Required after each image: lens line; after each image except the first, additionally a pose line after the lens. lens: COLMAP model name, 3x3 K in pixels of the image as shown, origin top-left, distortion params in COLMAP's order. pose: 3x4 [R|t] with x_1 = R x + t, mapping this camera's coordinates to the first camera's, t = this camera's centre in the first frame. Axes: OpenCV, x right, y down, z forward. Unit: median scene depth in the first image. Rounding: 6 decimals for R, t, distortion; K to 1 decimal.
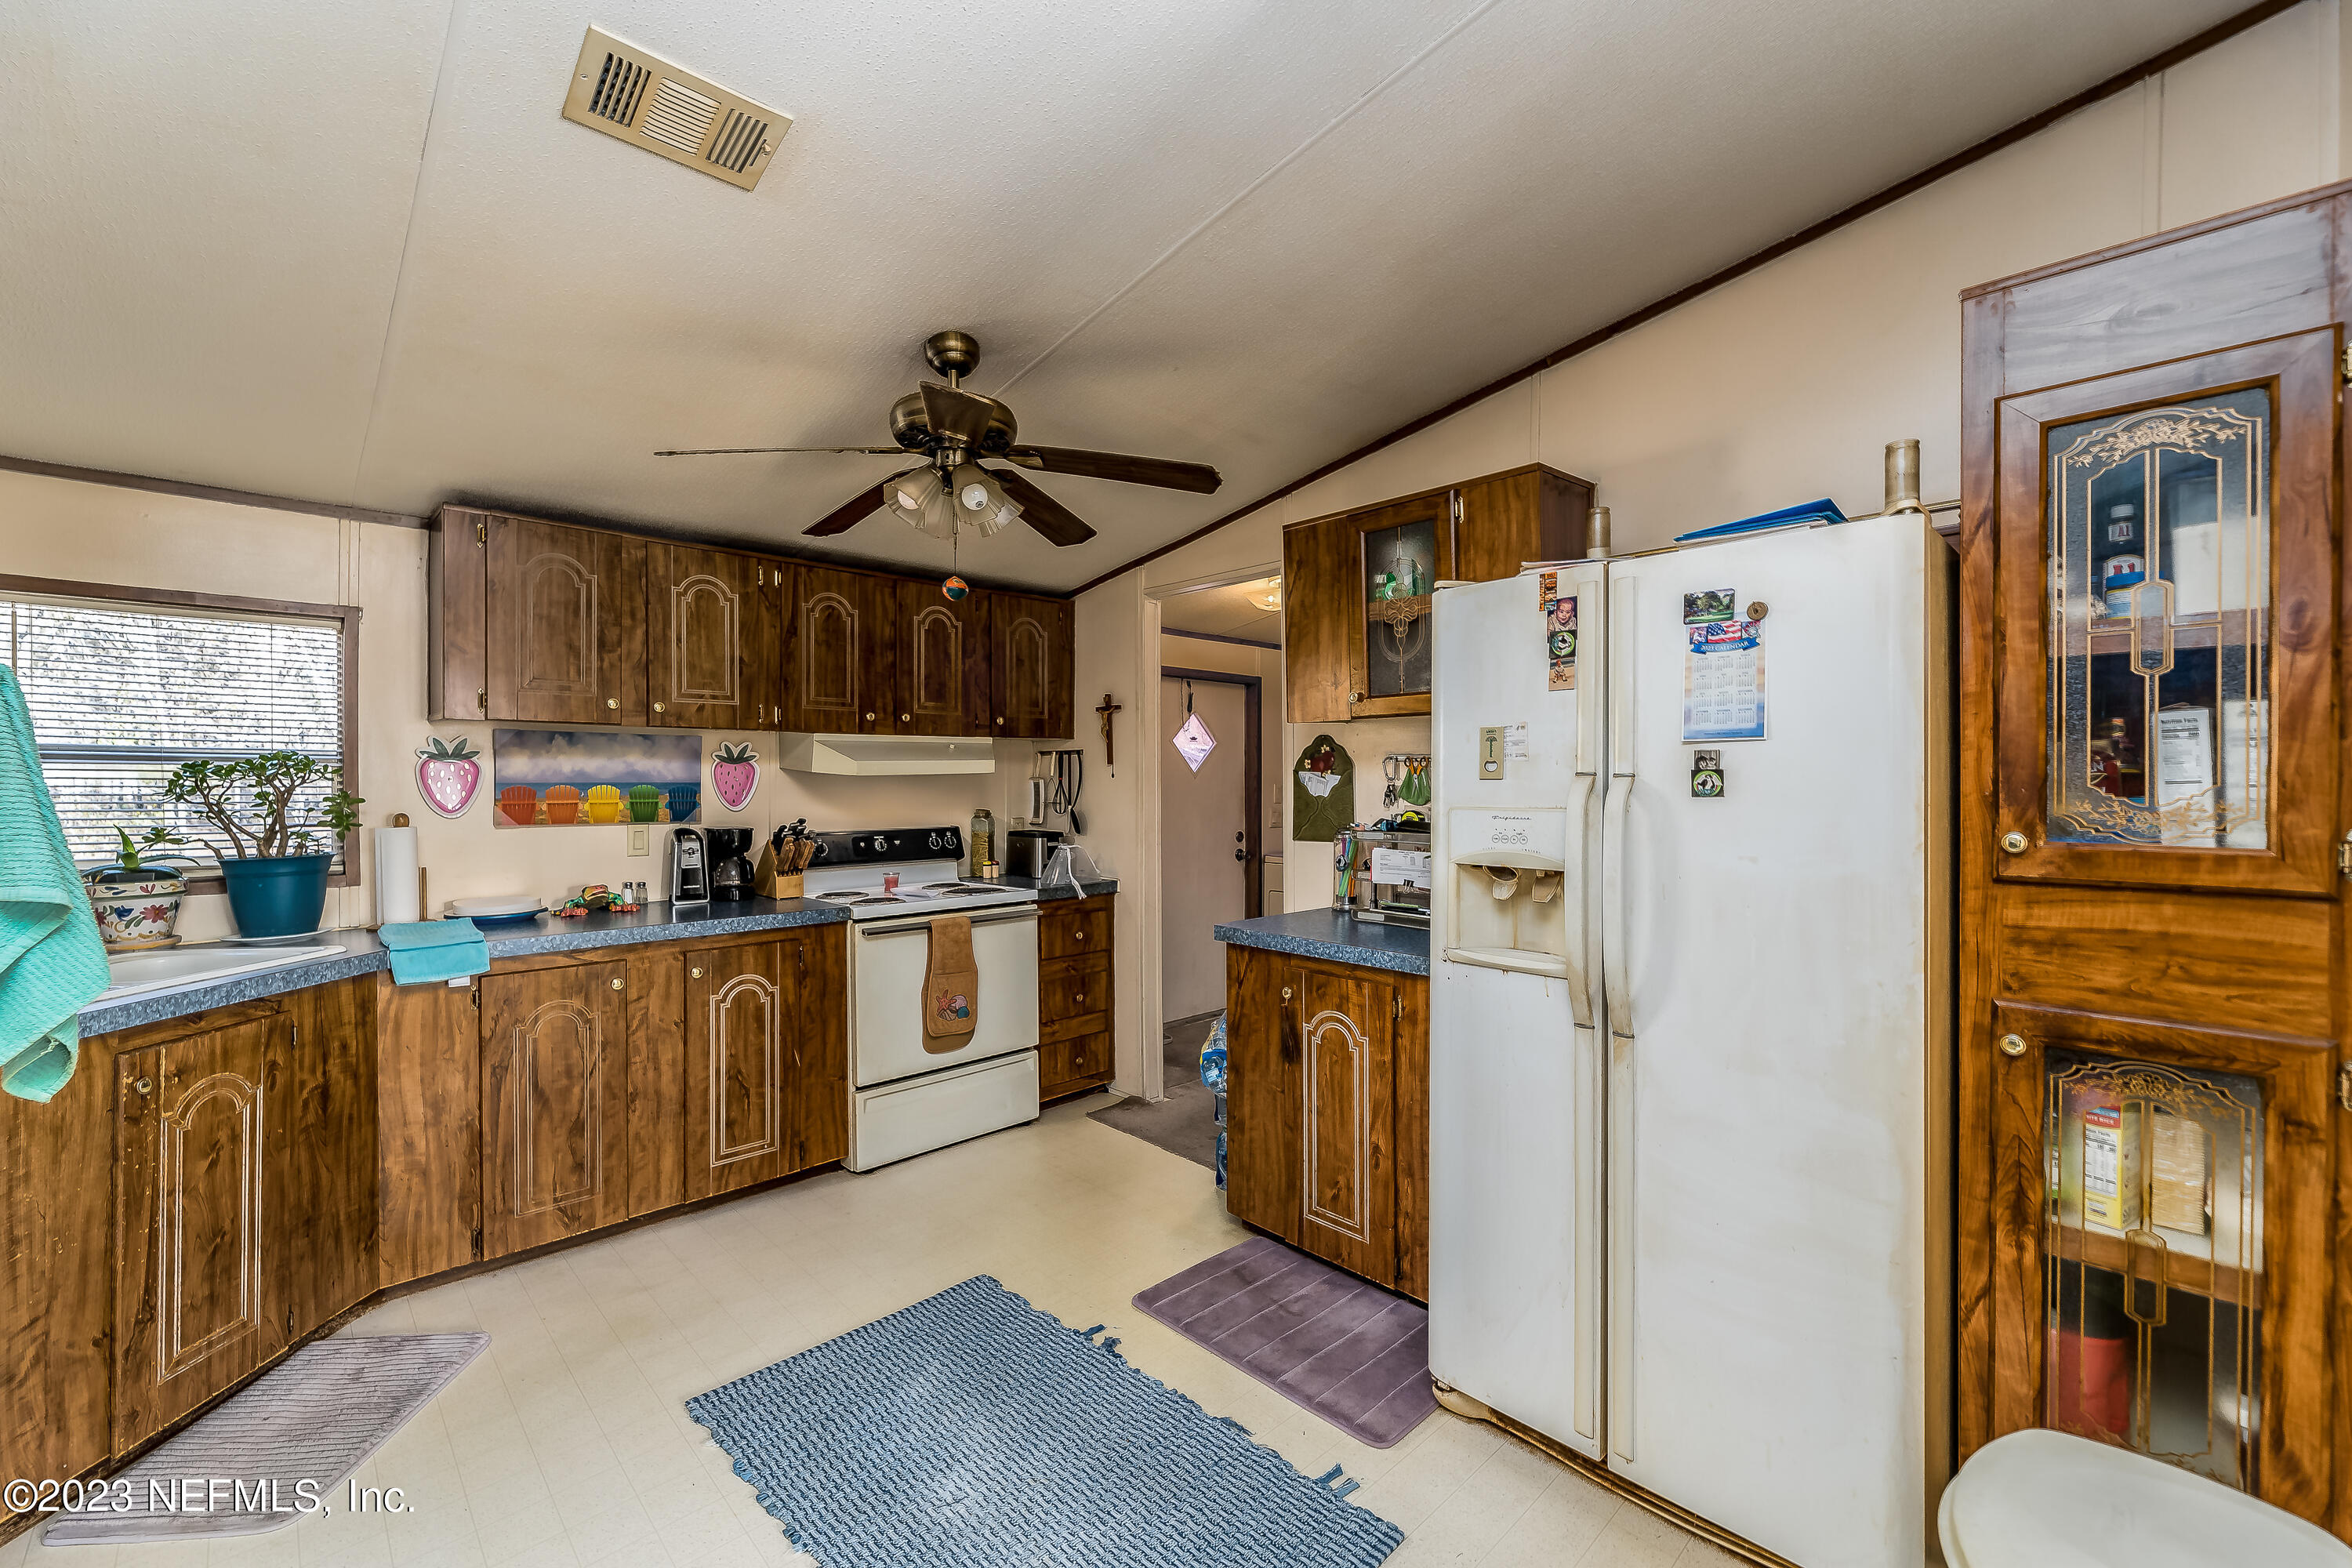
lens RADIAL K [[989.9, 0, 1170.2], [0, 989.9, 786.0], [0, 0, 1]] dist [0.000891, 0.000302]
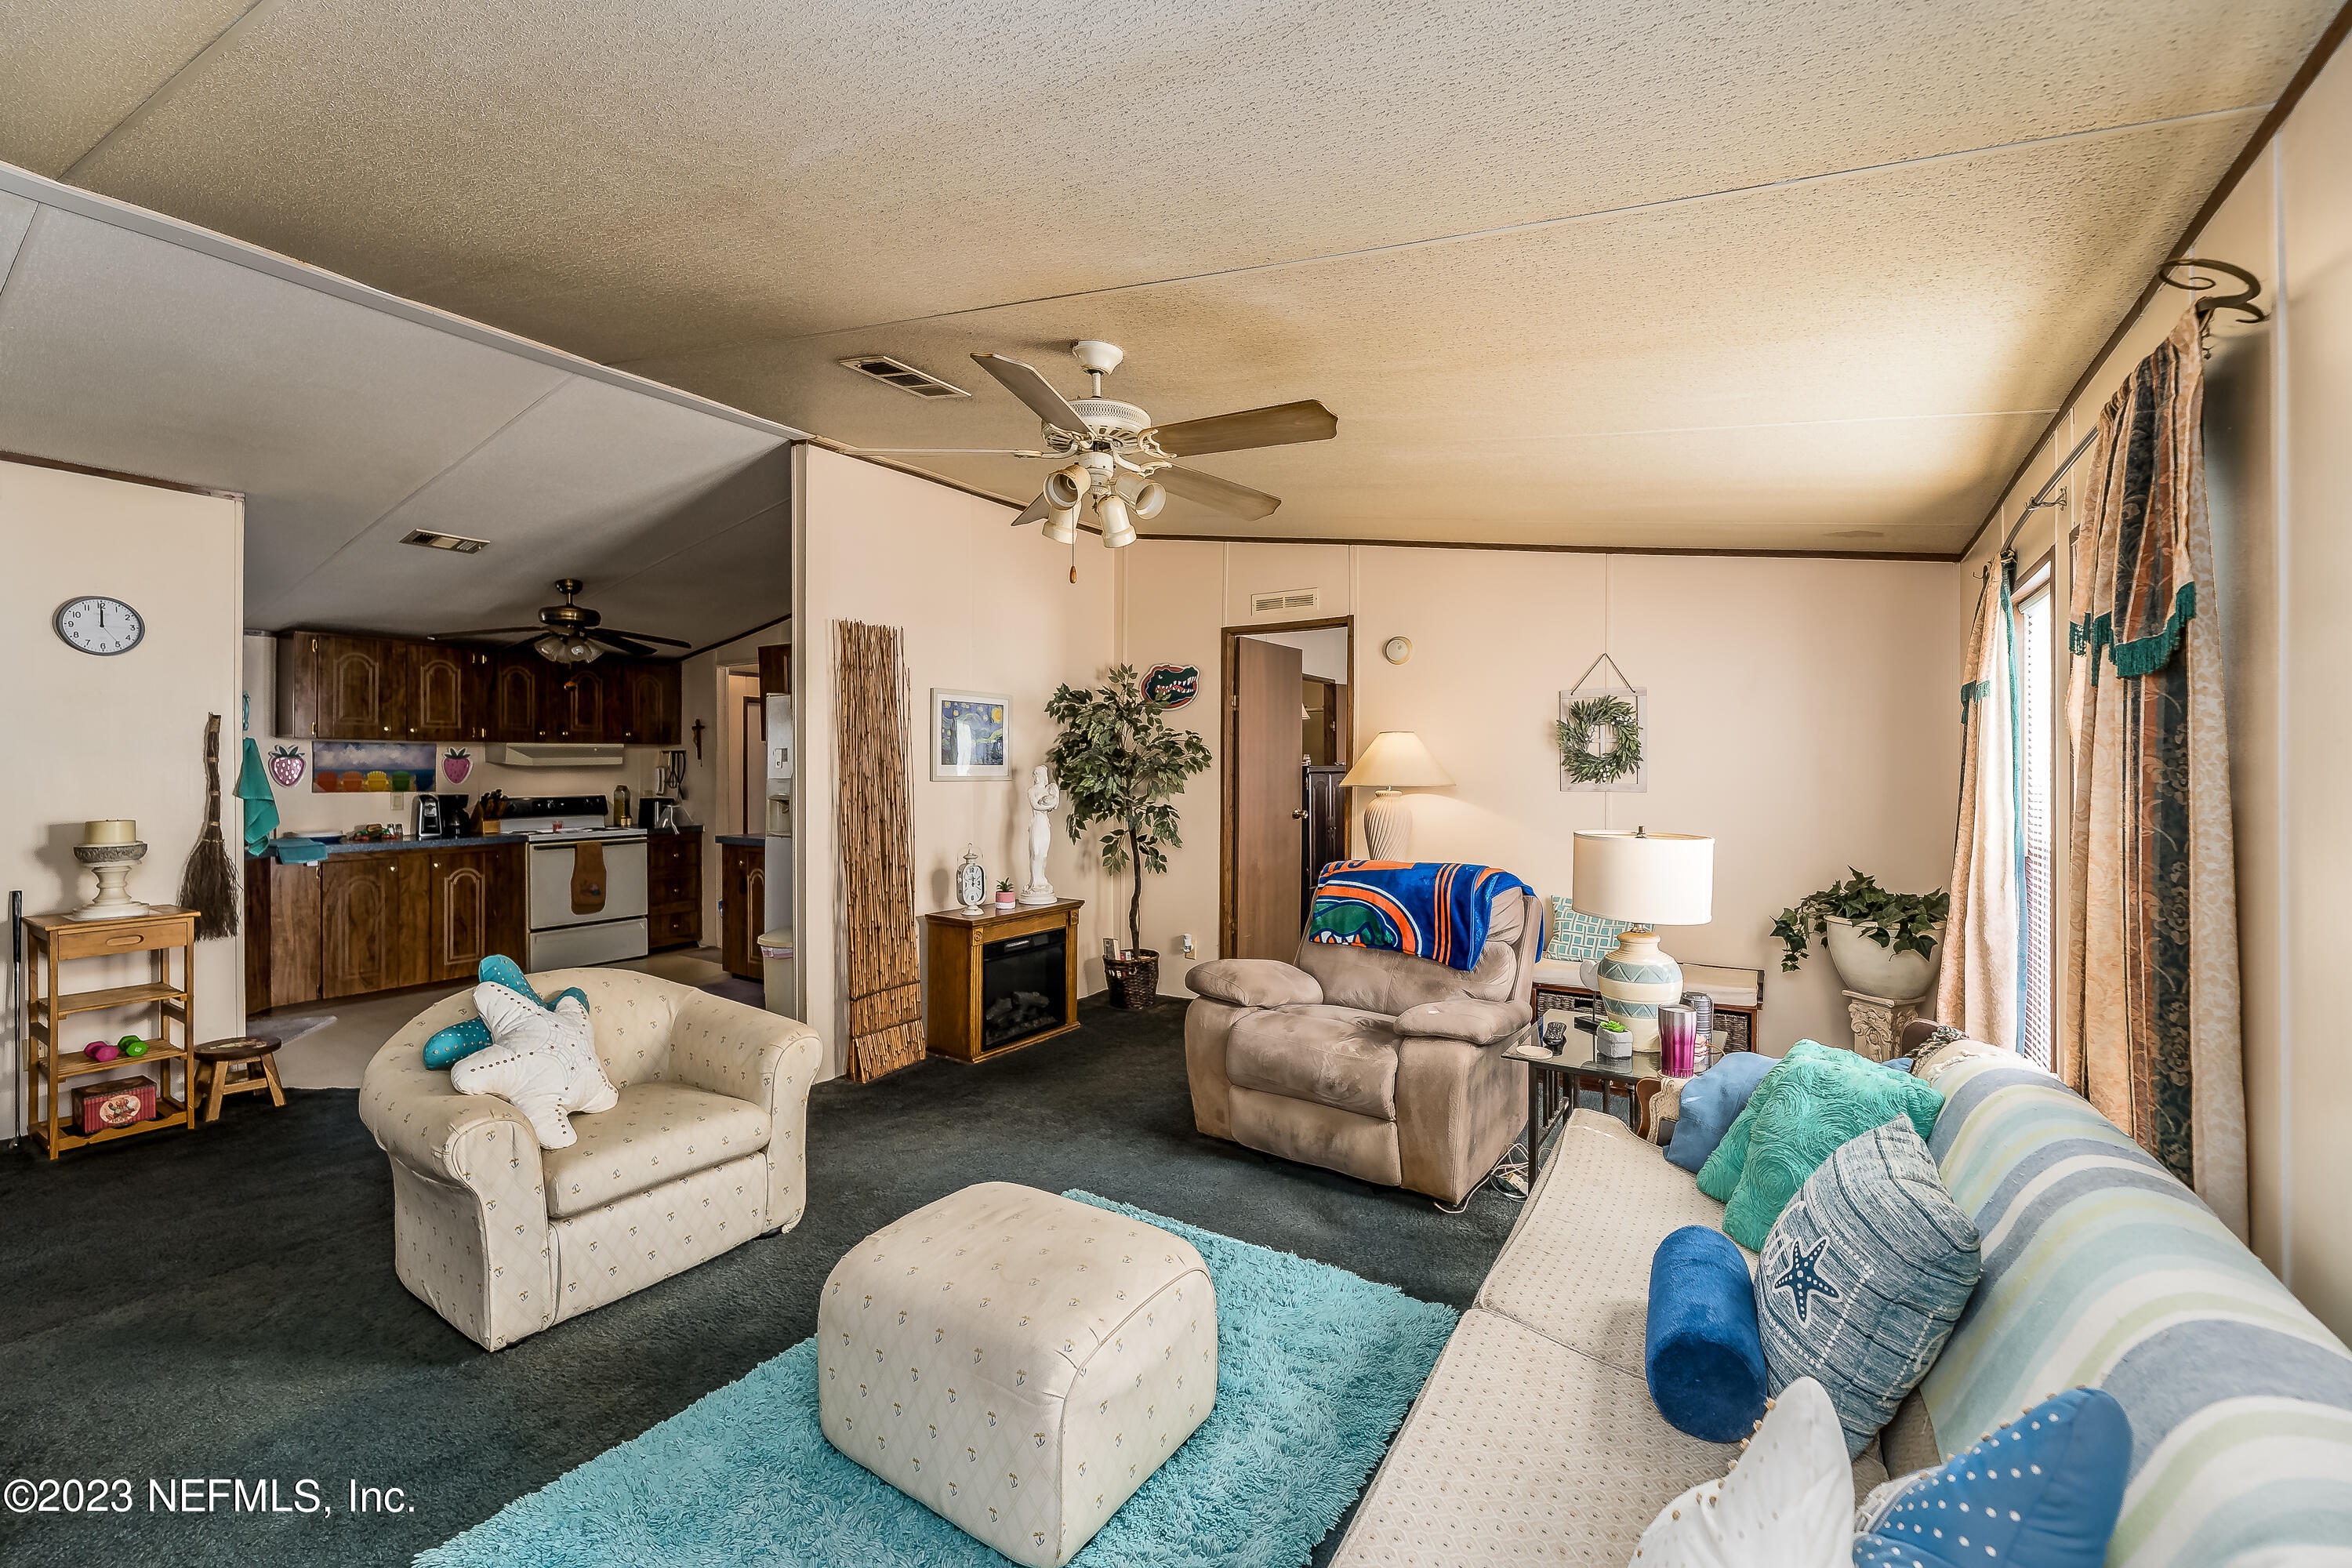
lens RADIAL K [[989.9, 0, 1177.6], [0, 989.9, 768.6], [0, 0, 1]] dist [0.000891, 0.000302]
pose [[0.973068, 0.001253, 0.230515, 0.423011], [-0.000560, 0.999995, -0.003071, -0.000111], [-0.230517, 0.002859, 0.973064, -1.061167]]
